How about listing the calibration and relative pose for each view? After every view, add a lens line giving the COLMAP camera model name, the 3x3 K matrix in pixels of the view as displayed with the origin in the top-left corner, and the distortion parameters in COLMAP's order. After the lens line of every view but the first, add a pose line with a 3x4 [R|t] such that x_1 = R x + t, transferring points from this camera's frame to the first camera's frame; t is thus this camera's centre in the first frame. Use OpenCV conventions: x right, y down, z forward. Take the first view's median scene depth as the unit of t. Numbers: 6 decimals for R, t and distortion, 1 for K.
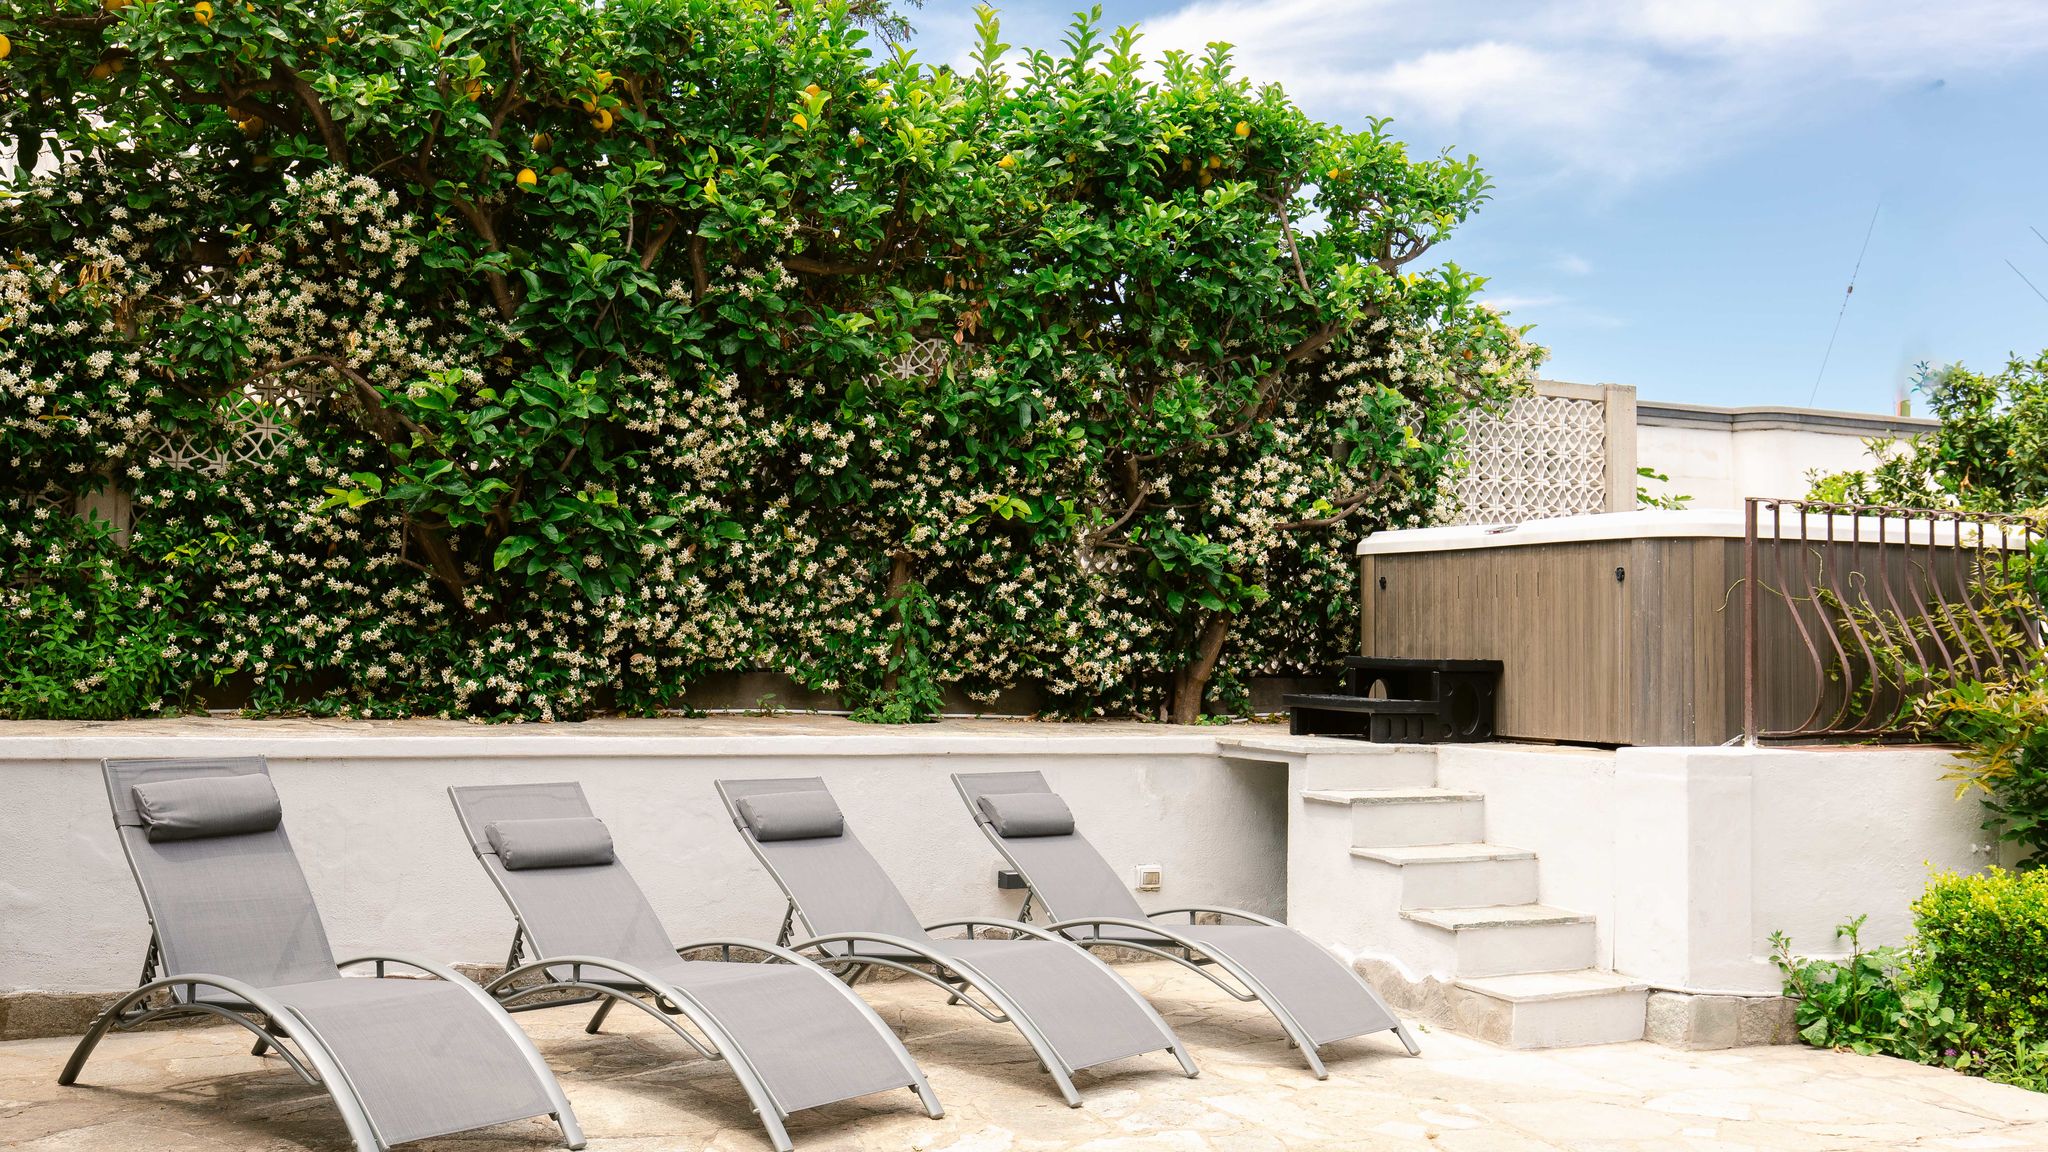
lens RADIAL K [[1922.6, 0, 1022.9], [0, 1922.6, 579.1], [0, 0, 1]] dist [0.005912, 0.000000]
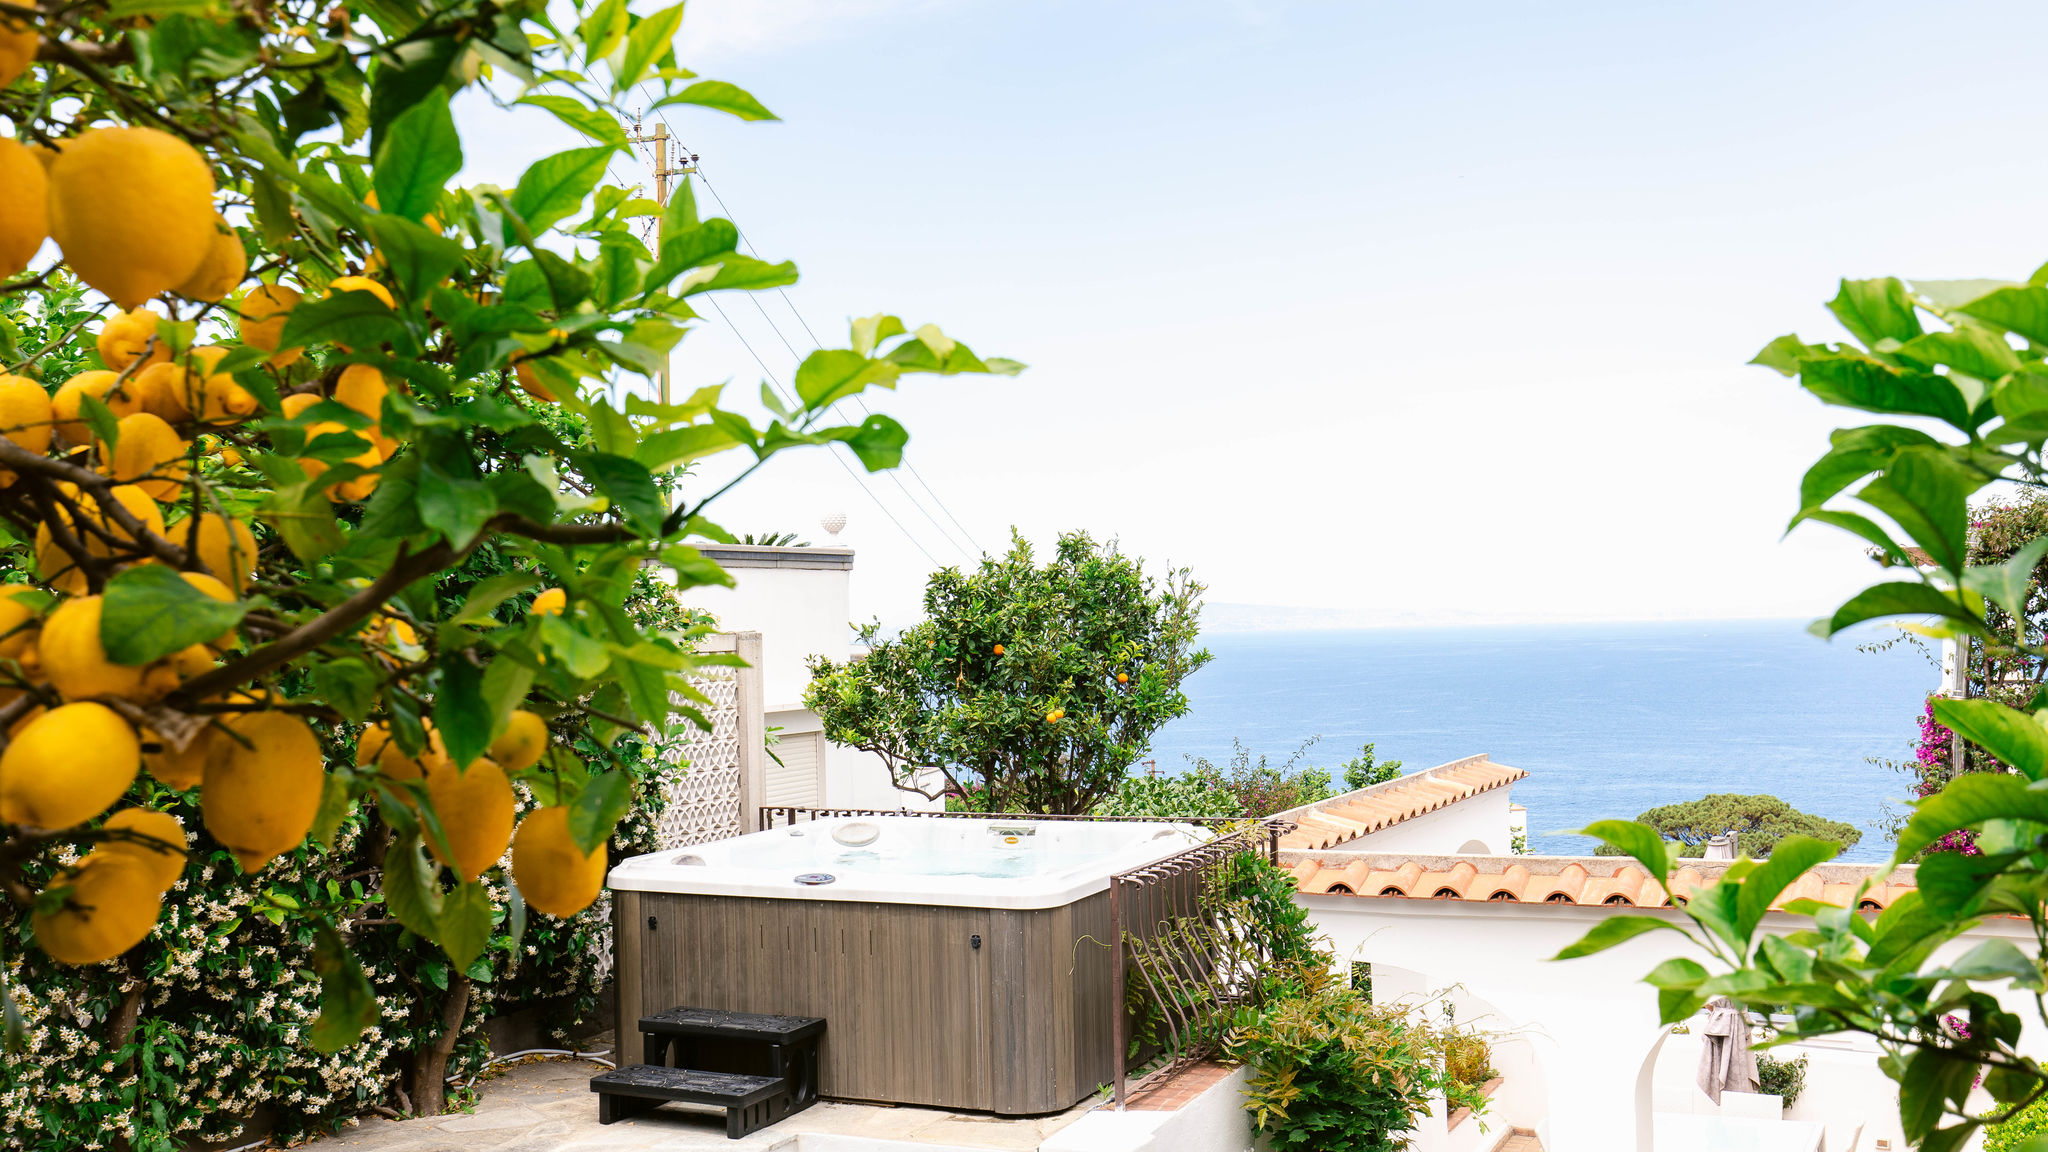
lens RADIAL K [[2060.6, 0, 1025.3], [0, 2060.6, 572.9], [0, 0, 1]] dist [0.012013, 0.000000]
pose [[0.759281, -0.020758, 0.650432, -0.328577], [0.002466, 0.999576, 0.029022, -0.201556], [-0.650758, -0.020431, 0.759010, 0.143299]]
